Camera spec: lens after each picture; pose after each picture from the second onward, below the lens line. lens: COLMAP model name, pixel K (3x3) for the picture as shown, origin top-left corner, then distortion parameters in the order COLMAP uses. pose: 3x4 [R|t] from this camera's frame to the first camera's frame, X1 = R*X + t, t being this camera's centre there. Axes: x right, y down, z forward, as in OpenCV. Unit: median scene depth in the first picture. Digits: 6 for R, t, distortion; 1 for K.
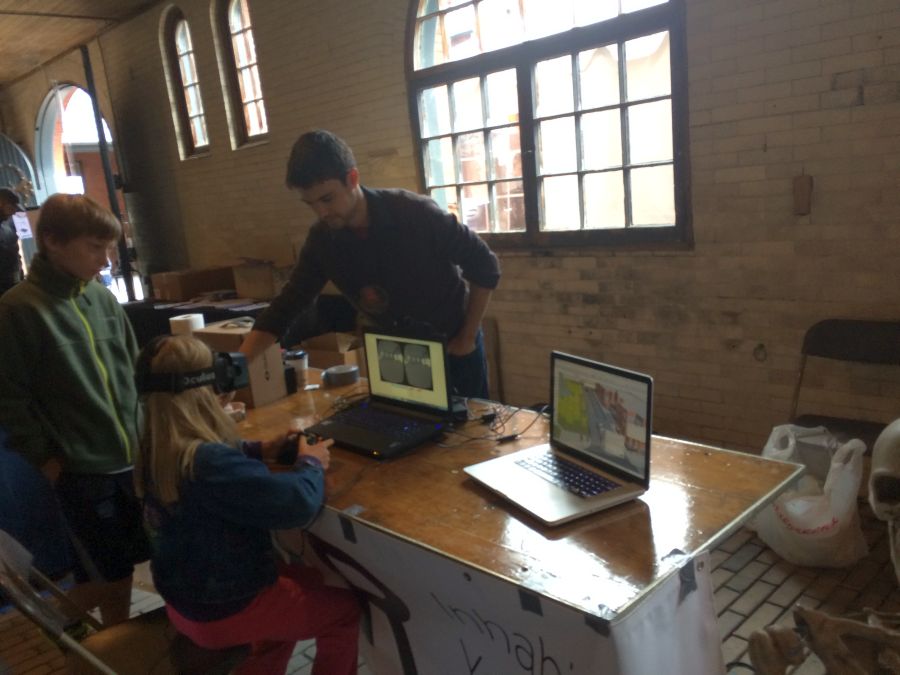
lens RADIAL K [[755.3, 0, 450.2], [0, 755.3, 338.6], [0, 0, 1]] dist [0.037489, -0.008380]
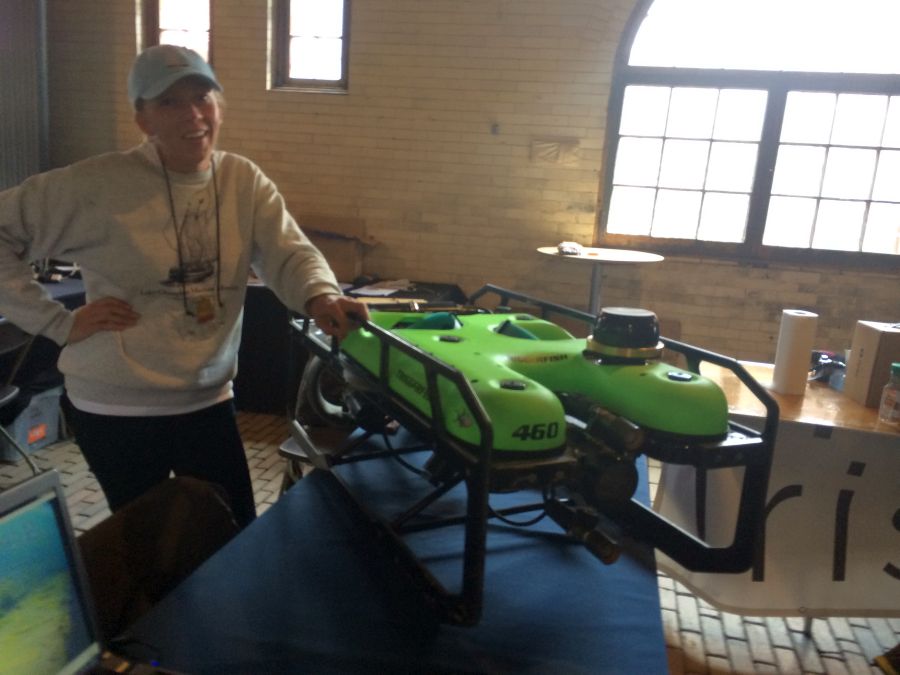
lens RADIAL K [[755.3, 0, 449.6], [0, 755.3, 338.4], [0, 0, 1]] dist [0.037489, -0.008380]
pose [[0.830011, 0.034998, 0.556648, -0.843878], [-0.037950, 0.999260, -0.006239, 0.016547], [-0.556454, -0.015947, 0.830725, 0.336580]]
